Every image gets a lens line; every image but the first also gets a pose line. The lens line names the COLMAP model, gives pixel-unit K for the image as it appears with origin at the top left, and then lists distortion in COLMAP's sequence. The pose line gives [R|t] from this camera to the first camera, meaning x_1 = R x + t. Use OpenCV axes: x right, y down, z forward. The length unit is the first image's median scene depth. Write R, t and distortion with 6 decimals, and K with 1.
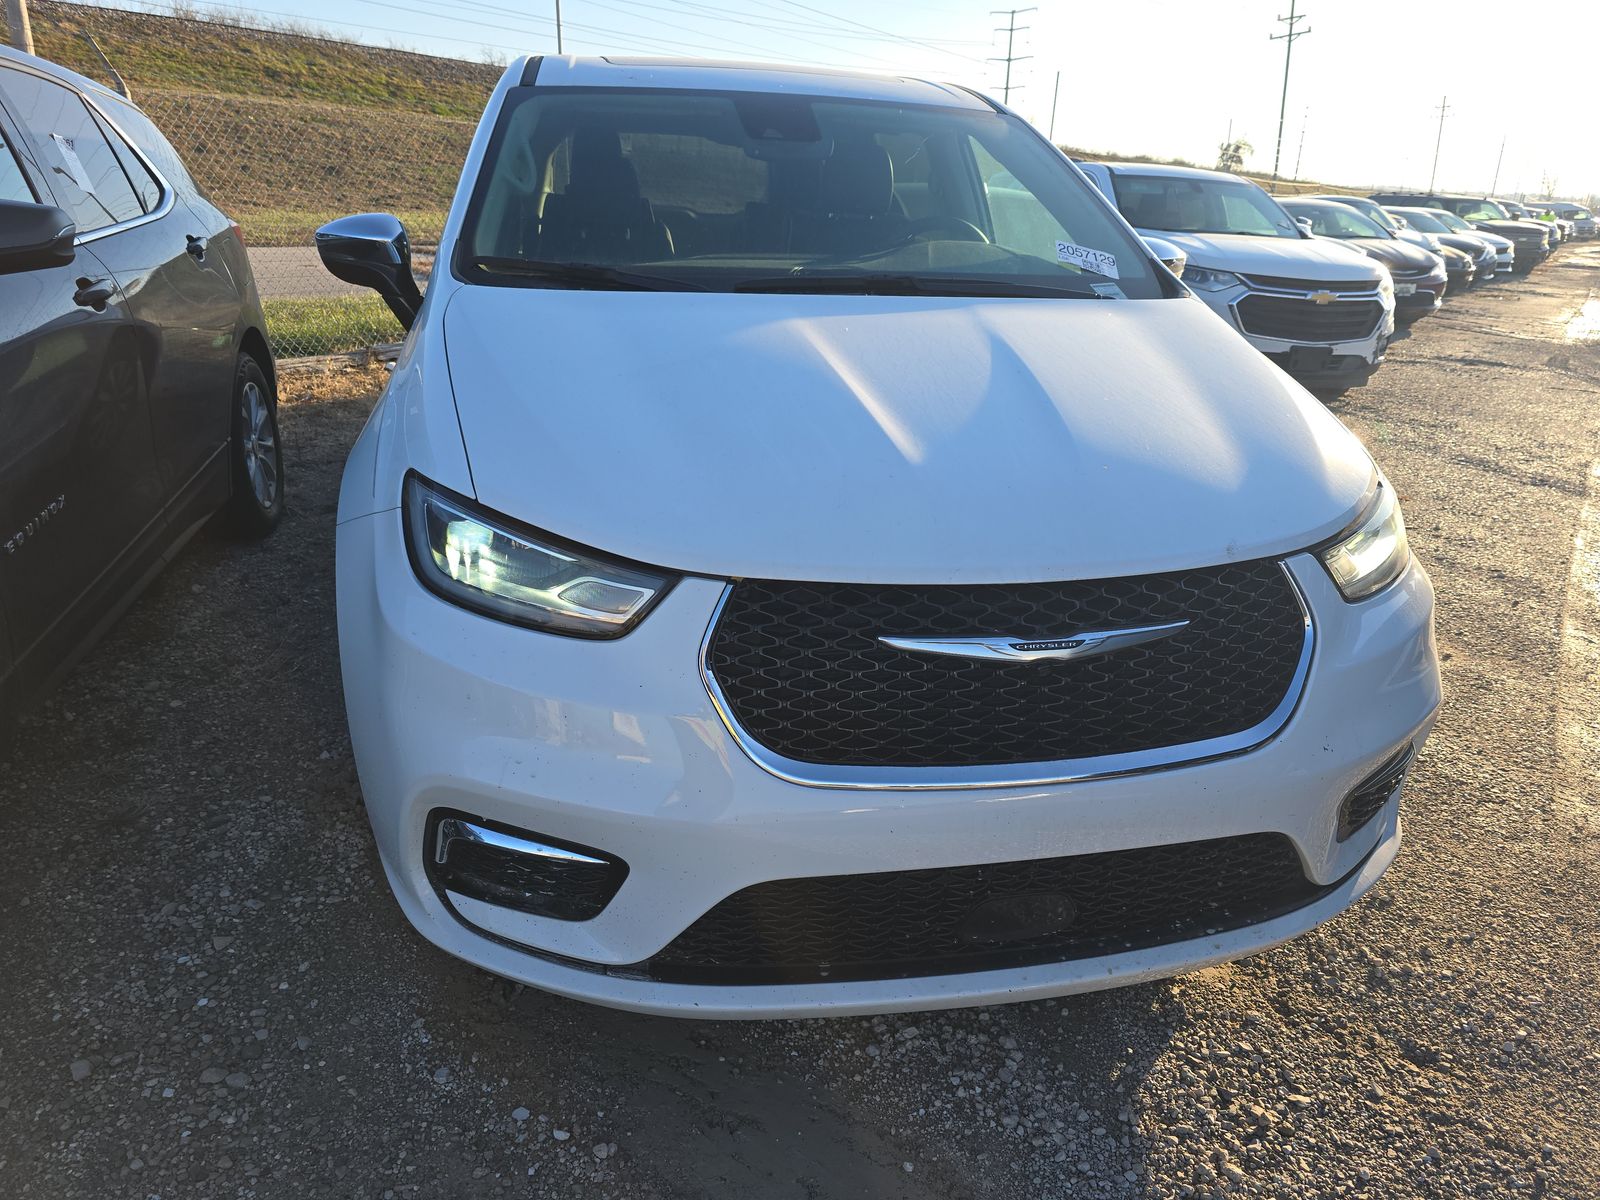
lens RADIAL K [[1079.3, 0, 797.7], [0, 1079.3, 604.7], [0, 0, 1]] dist [0.055200, -0.053529]
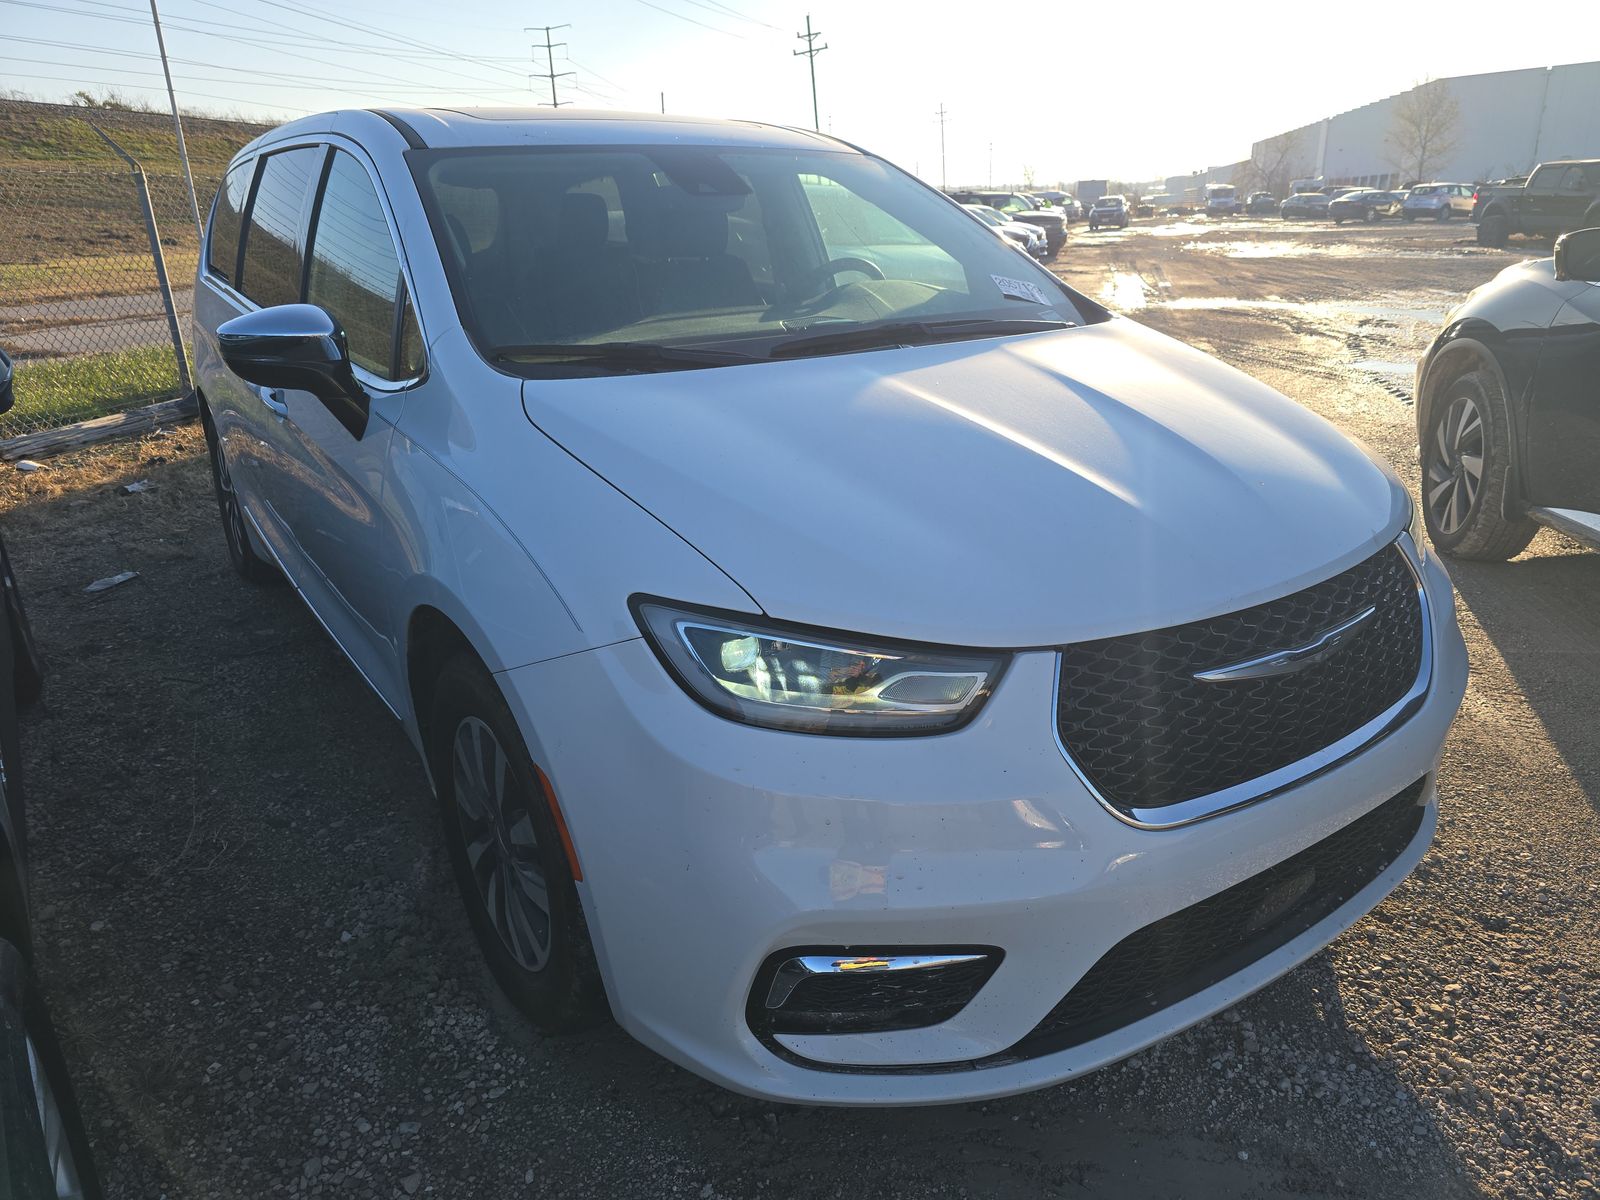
lens RADIAL K [[1079.3, 0, 797.7], [0, 1079.3, 604.7], [0, 0, 1]] dist [0.055200, -0.053529]
pose [[0.927292, -0.177341, 0.329665, -0.515576], [0.180890, 0.983297, 0.020143, -0.106448], [-0.327731, 0.040955, 0.943883, 0.100848]]
